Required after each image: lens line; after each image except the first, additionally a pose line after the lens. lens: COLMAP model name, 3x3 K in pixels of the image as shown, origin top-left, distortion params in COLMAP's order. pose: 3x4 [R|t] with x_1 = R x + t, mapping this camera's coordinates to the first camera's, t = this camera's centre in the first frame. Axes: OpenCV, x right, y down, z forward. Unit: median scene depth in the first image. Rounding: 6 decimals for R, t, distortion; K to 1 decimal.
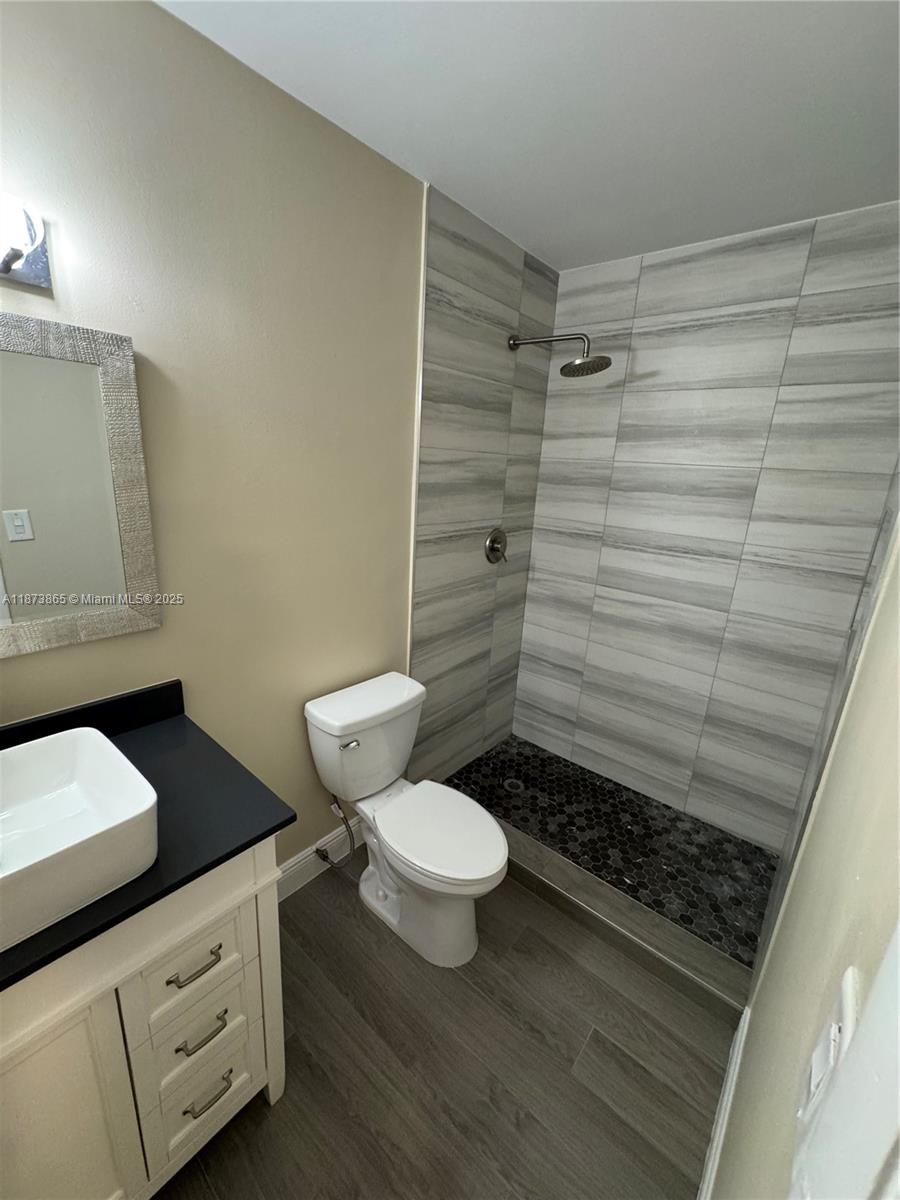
lens RADIAL K [[484.5, 0, 449.6], [0, 484.5, 598.9], [0, 0, 1]] dist [-0.002991, 0.000371]
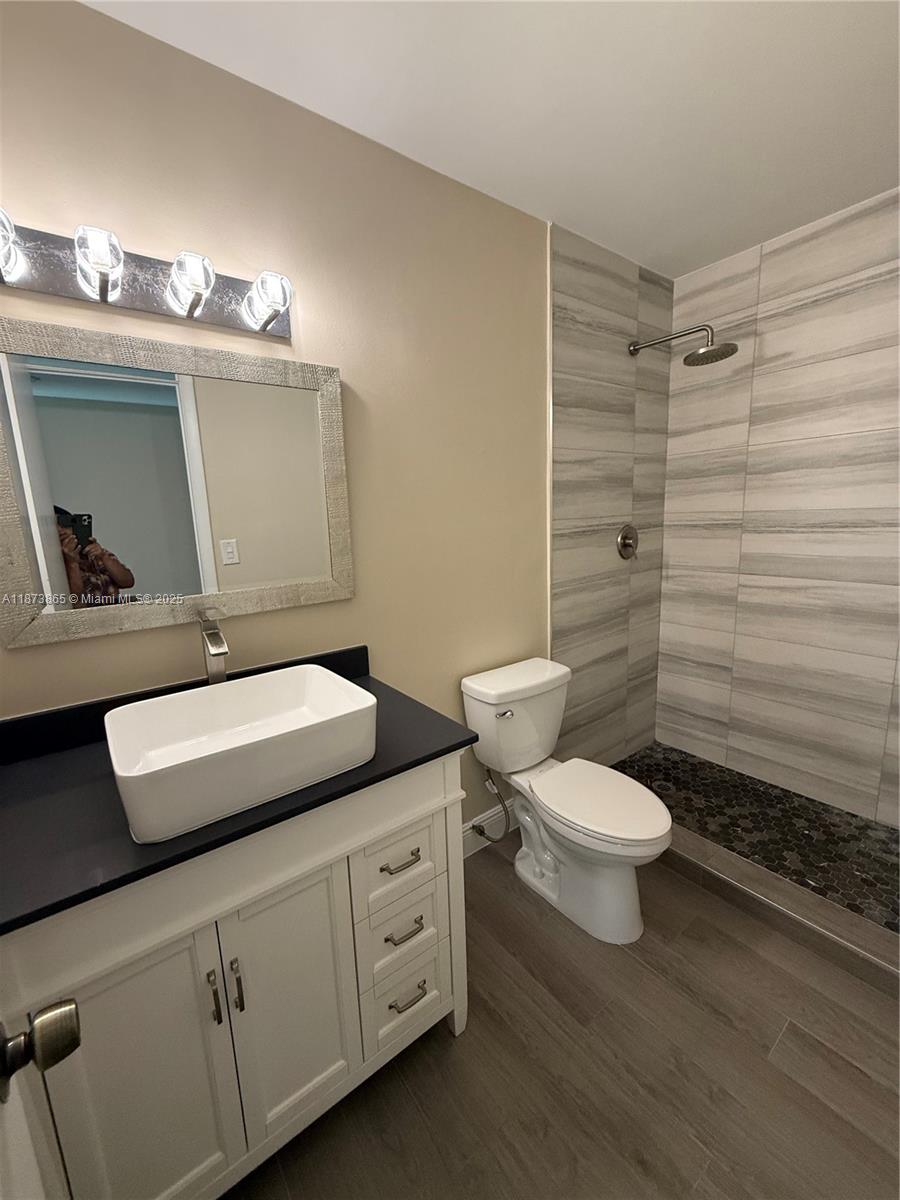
lens RADIAL K [[480.2, 0, 448.4], [0, 480.2, 601.3], [0, 0, 1]] dist [0.002023, 0.000293]
pose [[0.971859, -0.055370, -0.228962, -0.059350], [0.032486, 0.994199, -0.102537, 0.135455], [0.233311, 0.092214, 0.968020, -0.080598]]
